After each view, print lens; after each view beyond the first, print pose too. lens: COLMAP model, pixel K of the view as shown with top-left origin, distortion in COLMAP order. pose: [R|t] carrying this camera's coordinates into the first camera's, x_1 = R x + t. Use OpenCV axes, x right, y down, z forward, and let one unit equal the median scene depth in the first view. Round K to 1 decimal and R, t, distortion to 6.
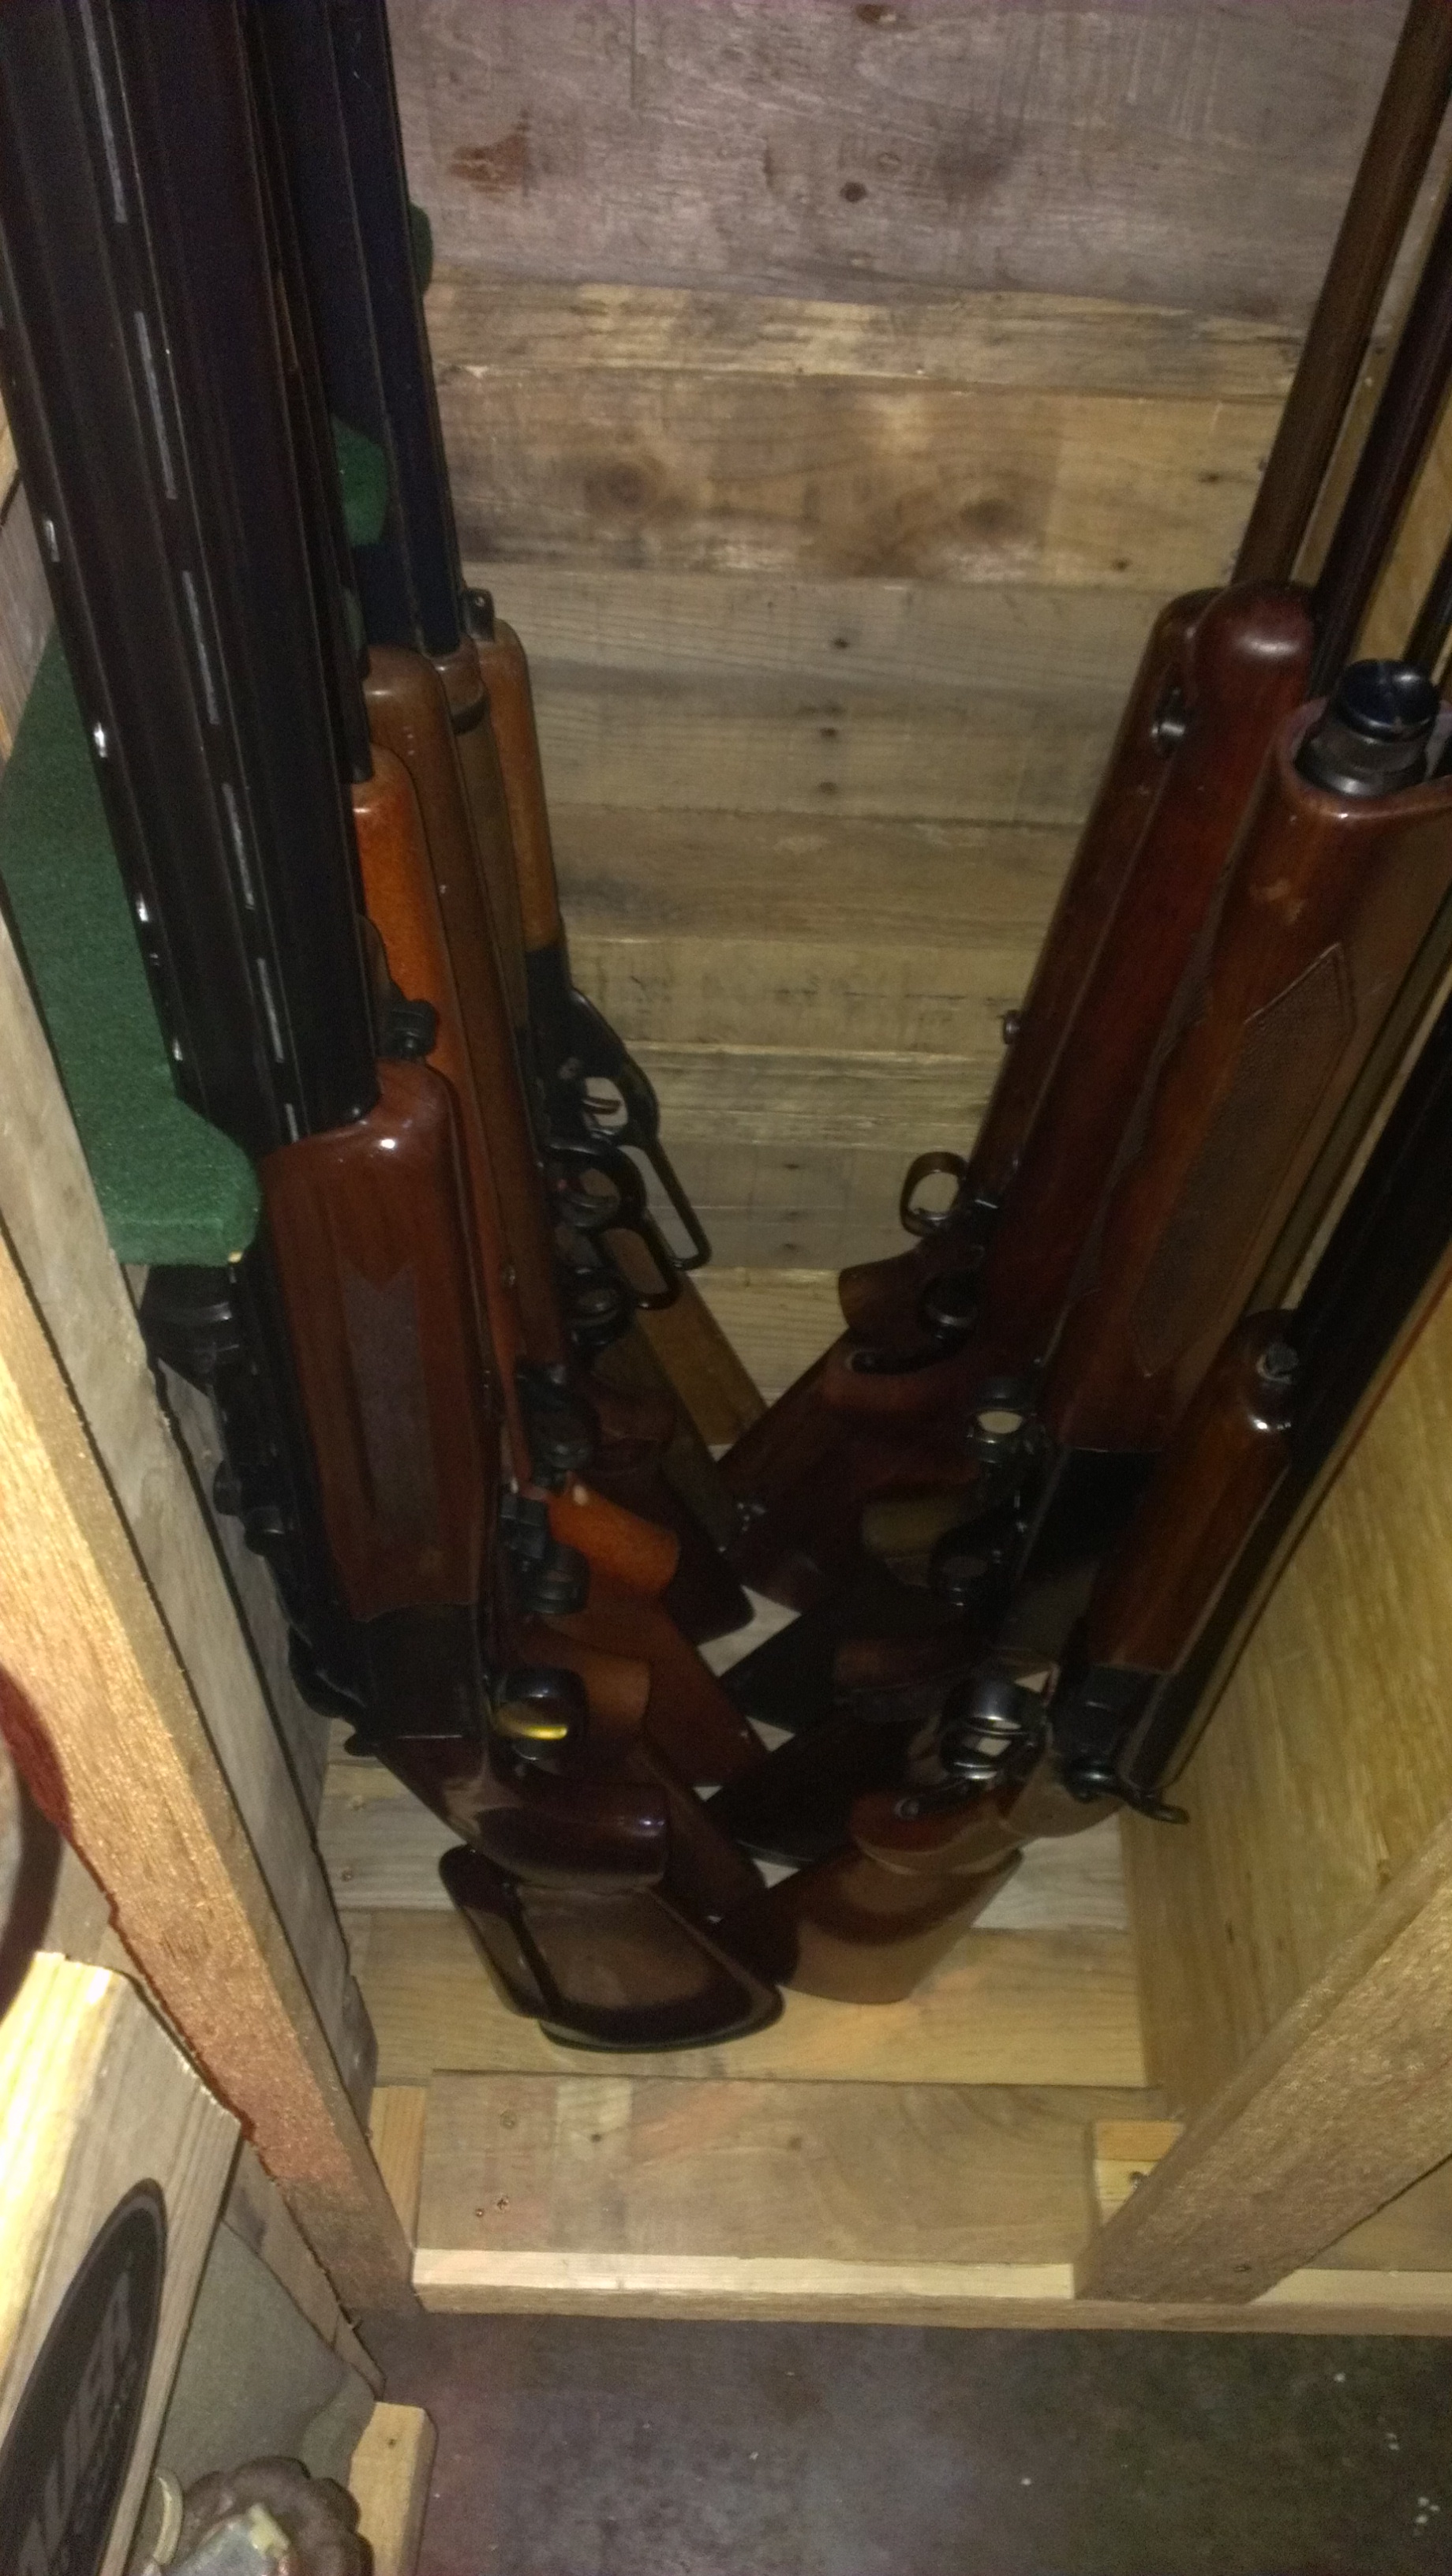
lens RADIAL K [[2077.4, 0, 711.7], [0, 2077.4, 1300.1], [0, 0, 1]] dist [0.115802, -0.184708]
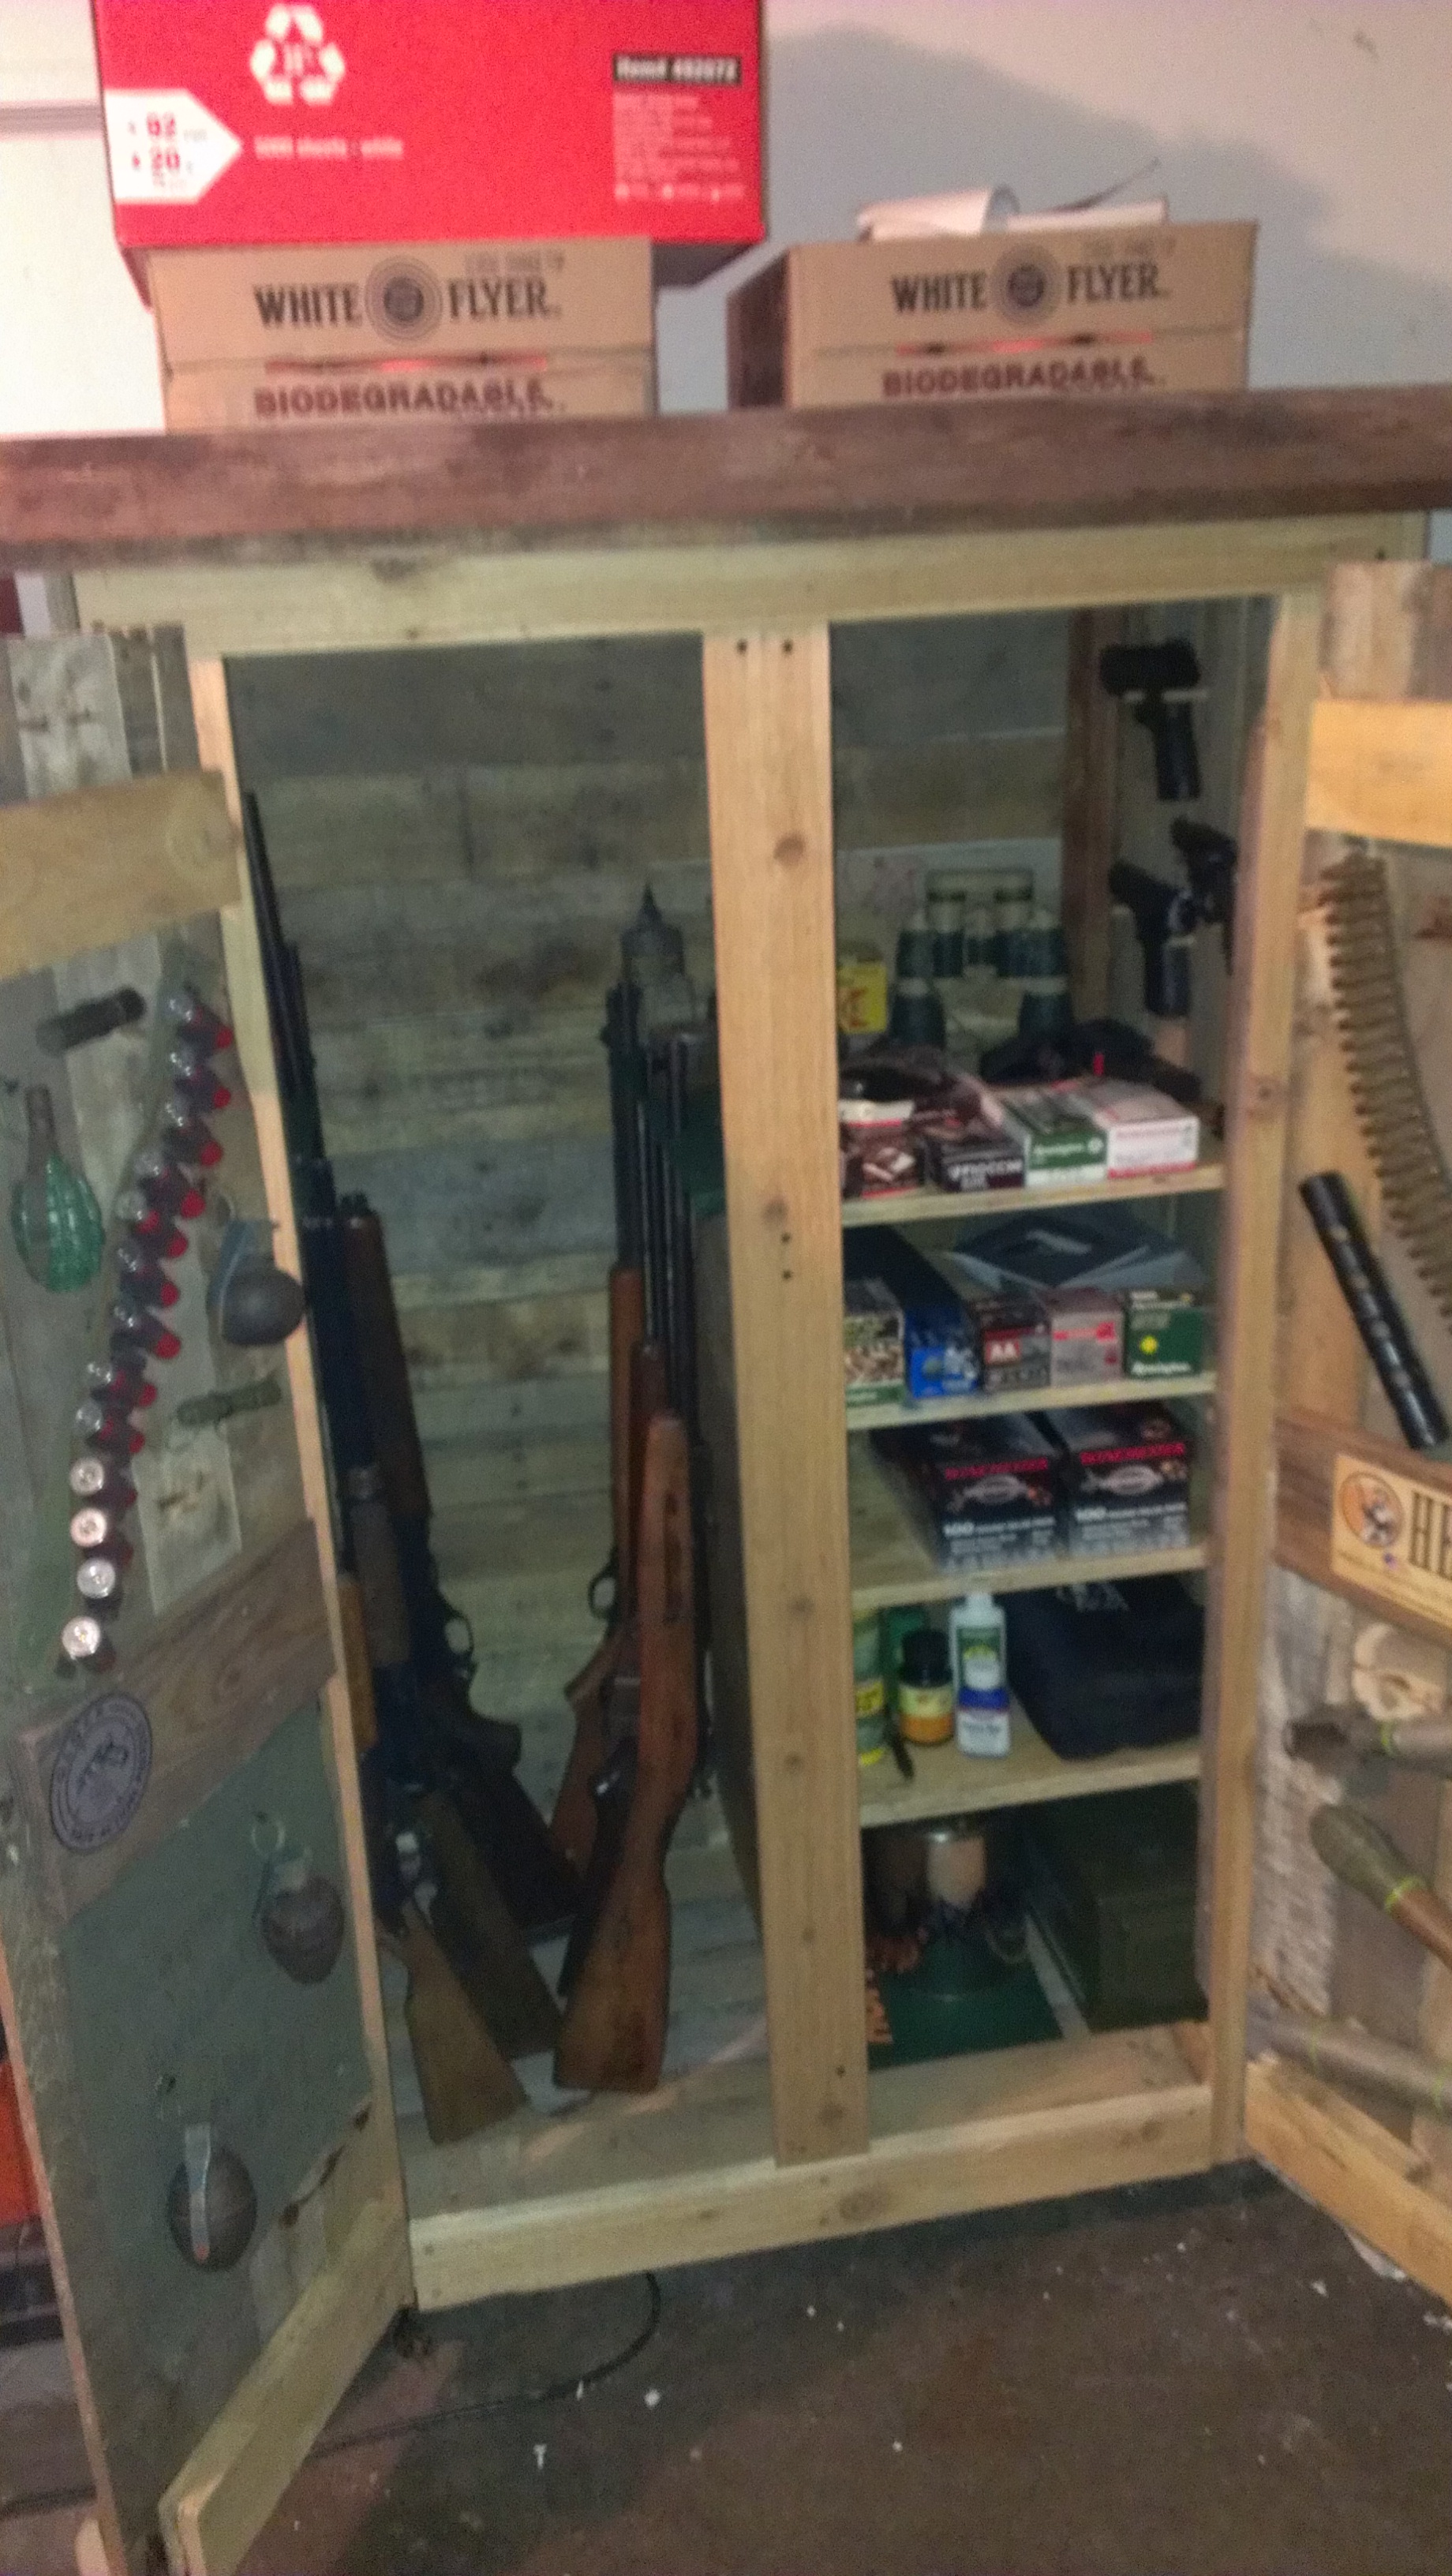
lens RADIAL K [[2077.4, 0, 715.7], [0, 2077.4, 1303.2], [0, 0, 1]] dist [0.115802, -0.184708]
pose [[0.977789, -0.136622, 0.158947, -0.074953], [0.203113, 0.804775, -0.557747, 0.973895], [-0.051716, 0.577643, 0.814650, -1.007058]]
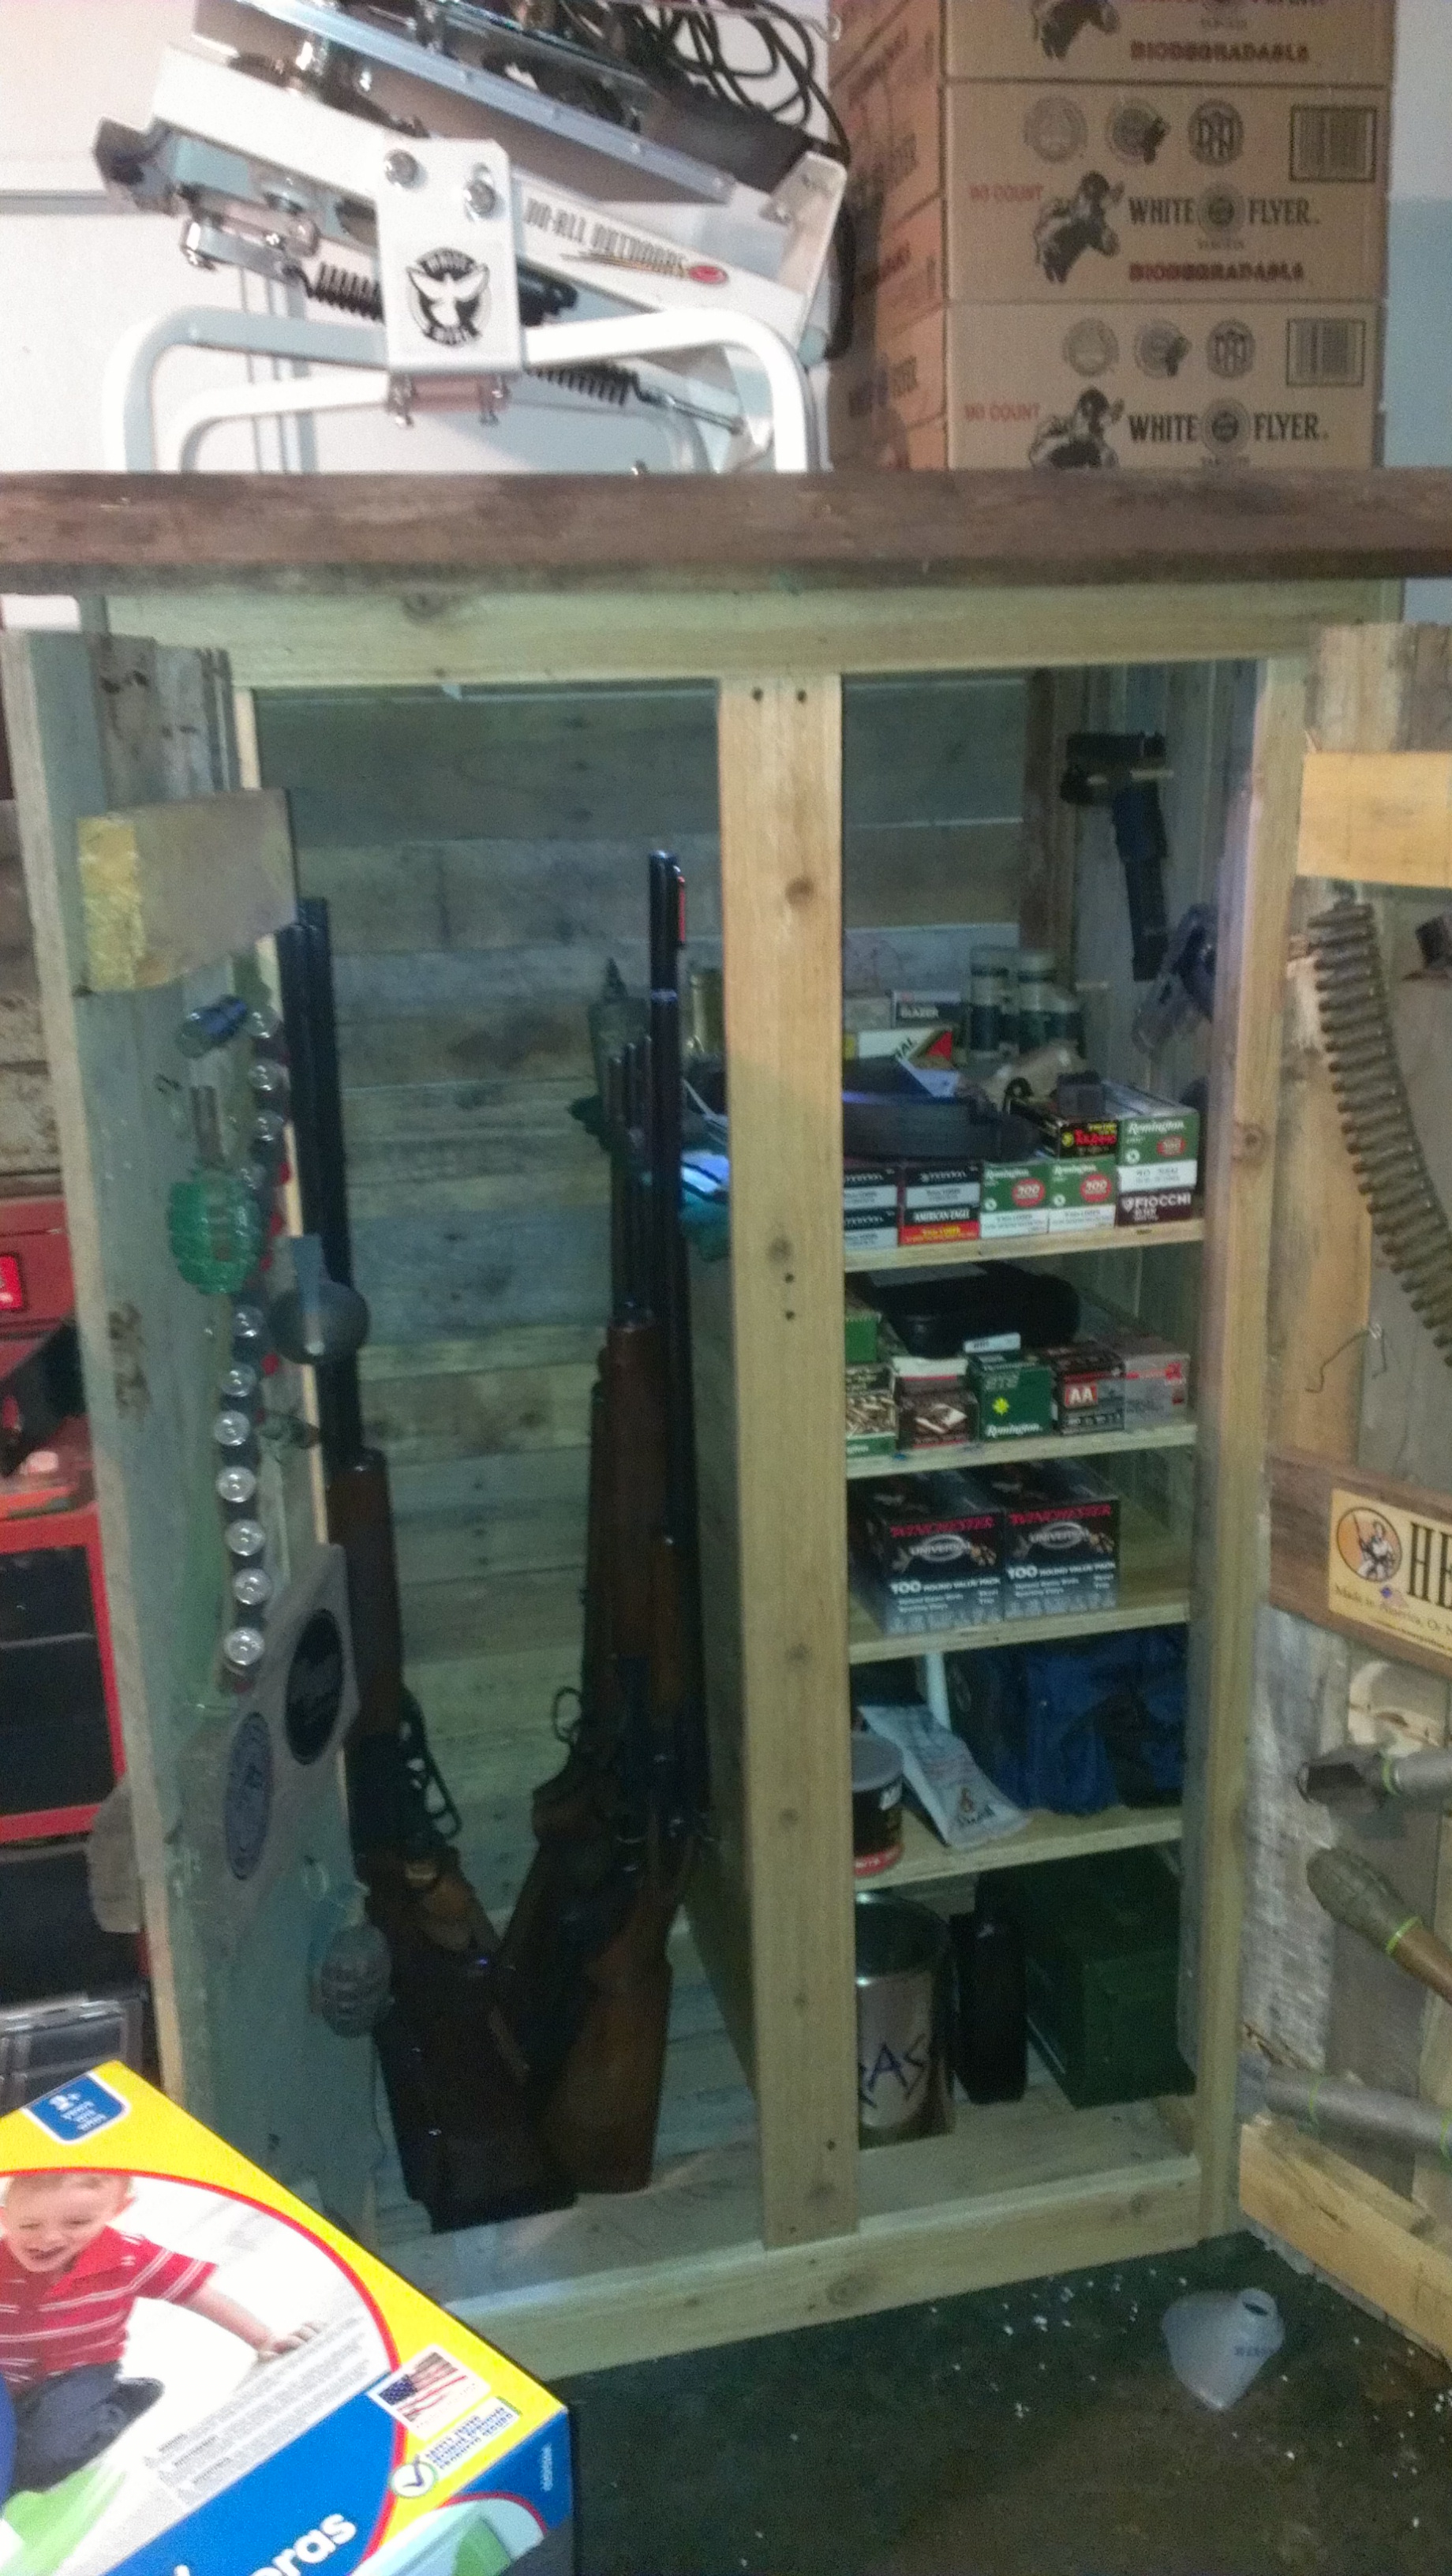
lens RADIAL K [[2077.4, 0, 721.4], [0, 2077.4, 1296.4], [0, 0, 1]] dist [0.115802, -0.184708]
pose [[0.965177, -0.122217, 0.231294, -0.193872], [0.240962, 0.759546, -0.604174, 1.027998], [-0.101838, 0.638868, 0.762546, -0.946644]]
